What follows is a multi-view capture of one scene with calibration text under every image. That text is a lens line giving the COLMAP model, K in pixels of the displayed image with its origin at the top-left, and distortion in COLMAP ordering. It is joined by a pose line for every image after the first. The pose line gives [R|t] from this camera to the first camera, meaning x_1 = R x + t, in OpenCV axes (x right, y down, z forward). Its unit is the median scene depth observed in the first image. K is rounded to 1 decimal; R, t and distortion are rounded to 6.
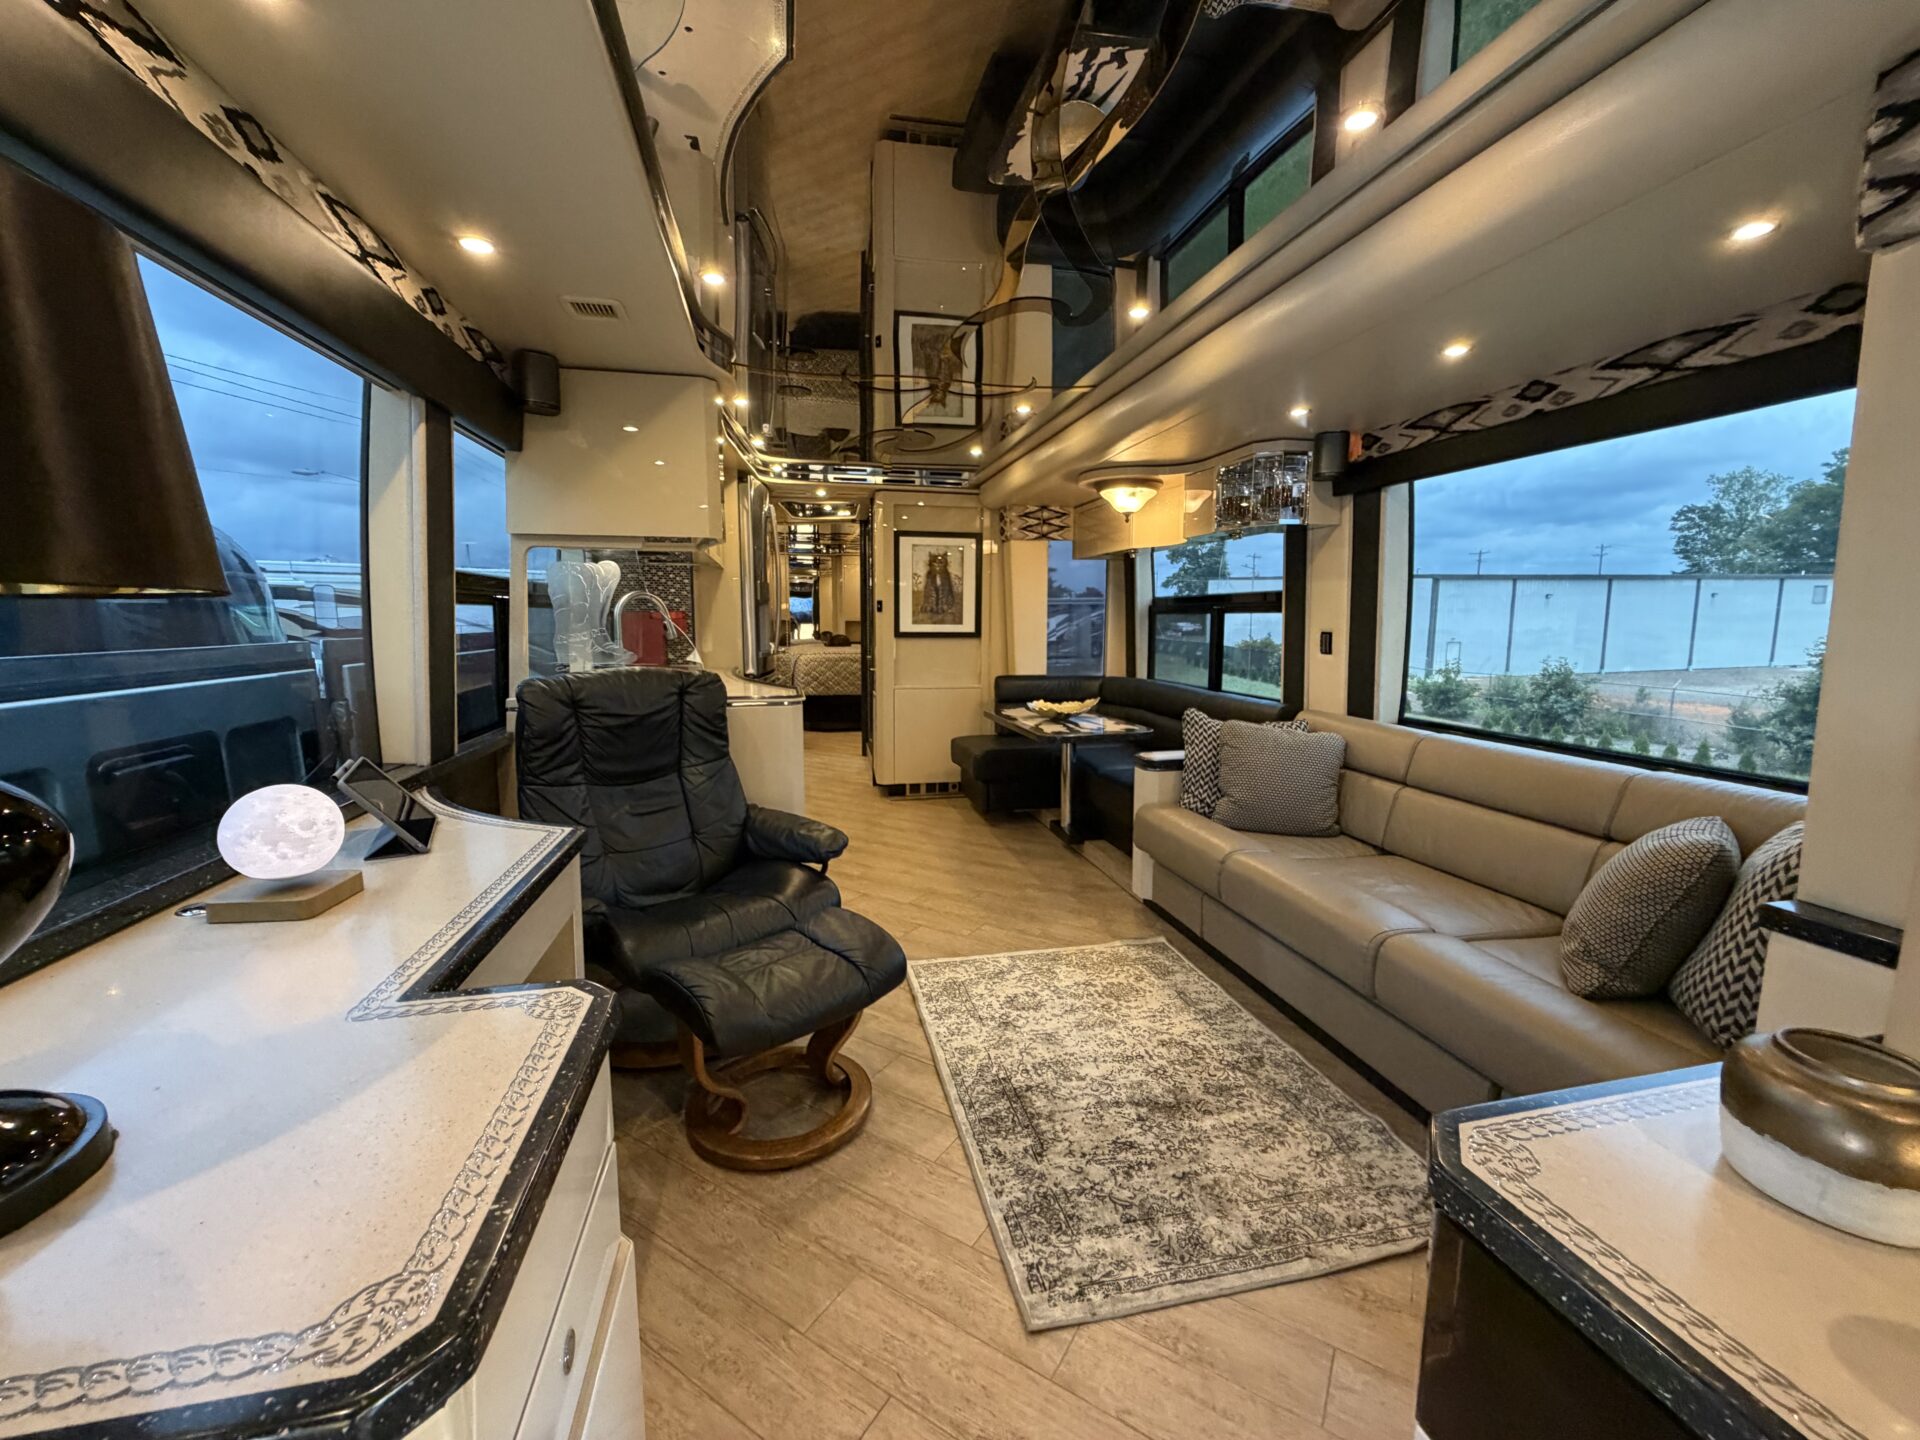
lens RADIAL K [[765.0, 0, 957.4], [0, 765.0, 722.6], [0, 0, 1]] dist [0.000409, 0.000190]
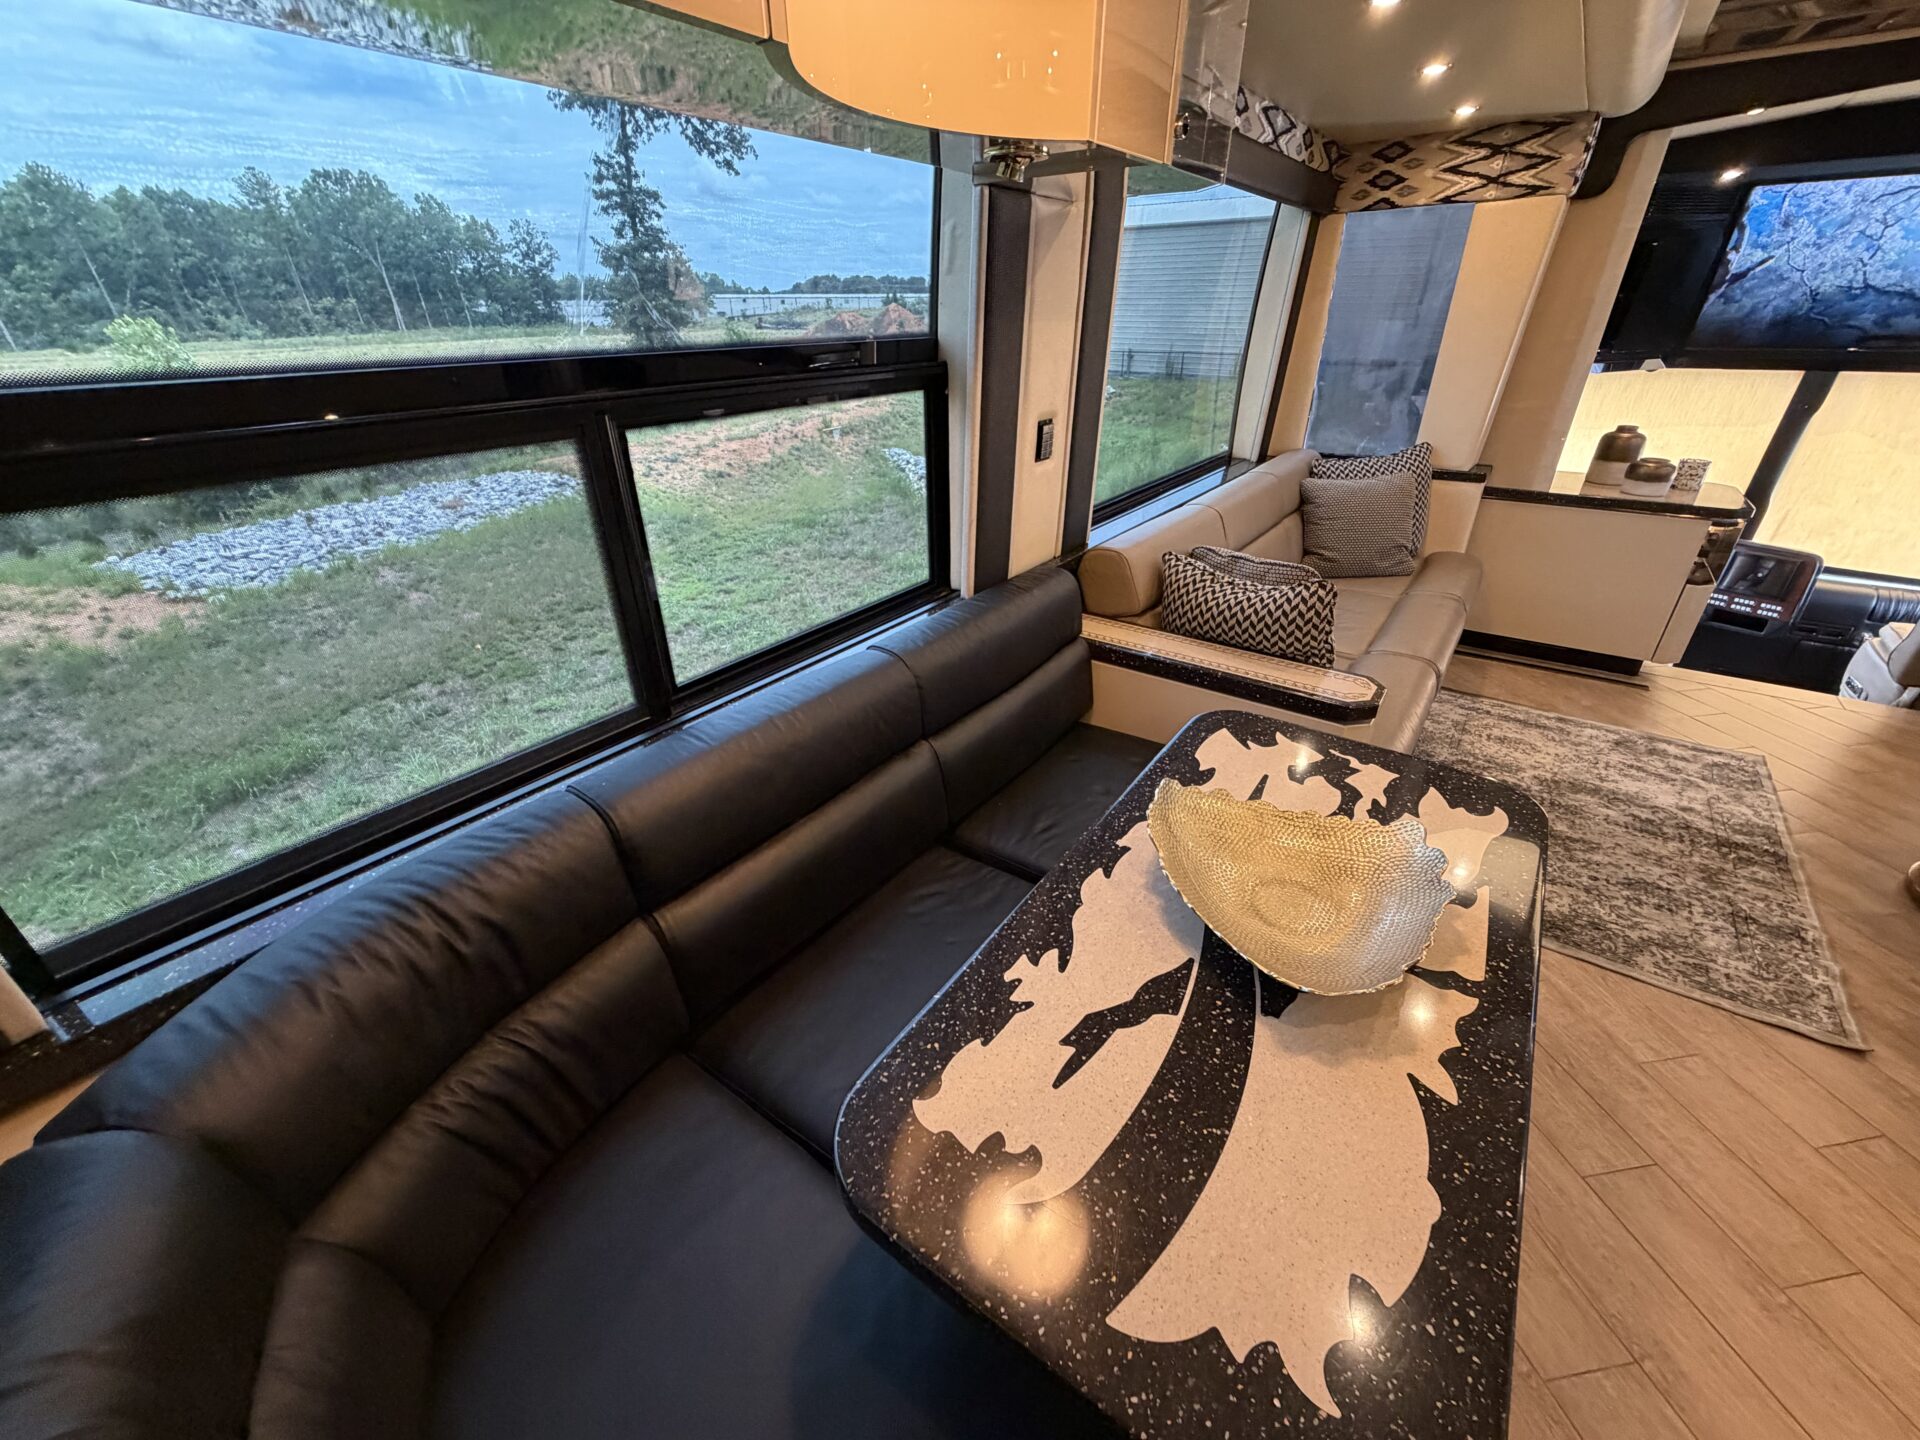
lens RADIAL K [[765.0, 0, 954.8], [0, 765.0, 720.7], [0, 0, 1]] dist [0.000409, 0.000190]
pose [[-0.656484, -0.348858, 0.668825, 0.064243], [0.118993, 0.827644, 0.548495, -0.227667], [-0.744896, 0.439663, -0.501823, 1.290910]]
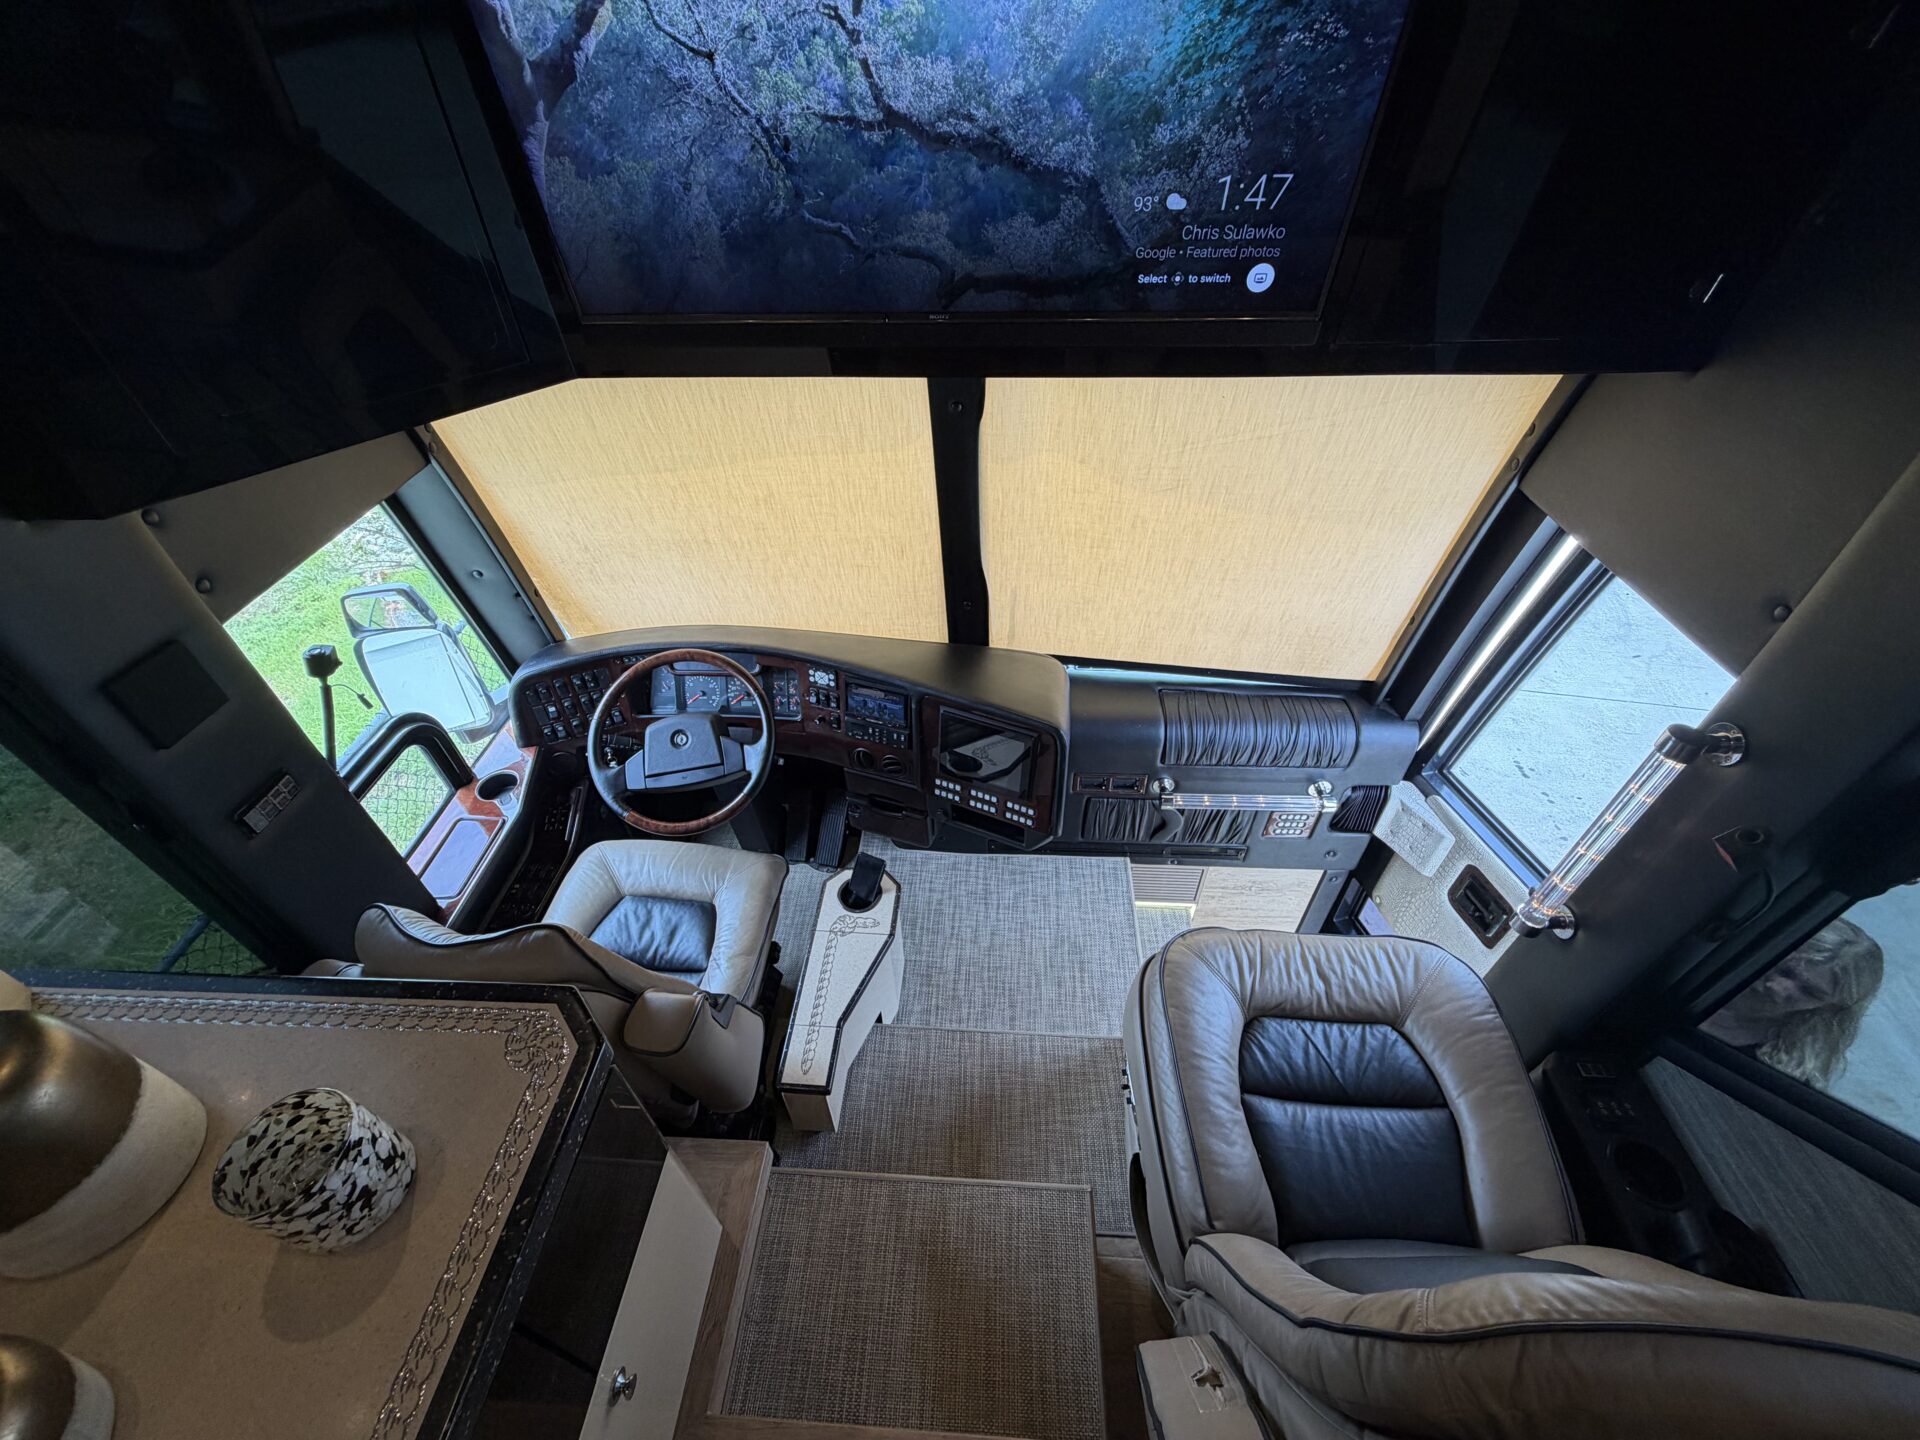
lens RADIAL K [[765.0, 0, 955.3], [0, 765.0, 721.3], [0, 0, 1]] dist [0.000409, 0.000190]
pose [[-0.961377, -0.169884, 0.216548, 0.022638], [0.056910, 0.647080, 0.760295, -0.093319], [-0.269286, 0.743254, -0.612420, 0.117159]]
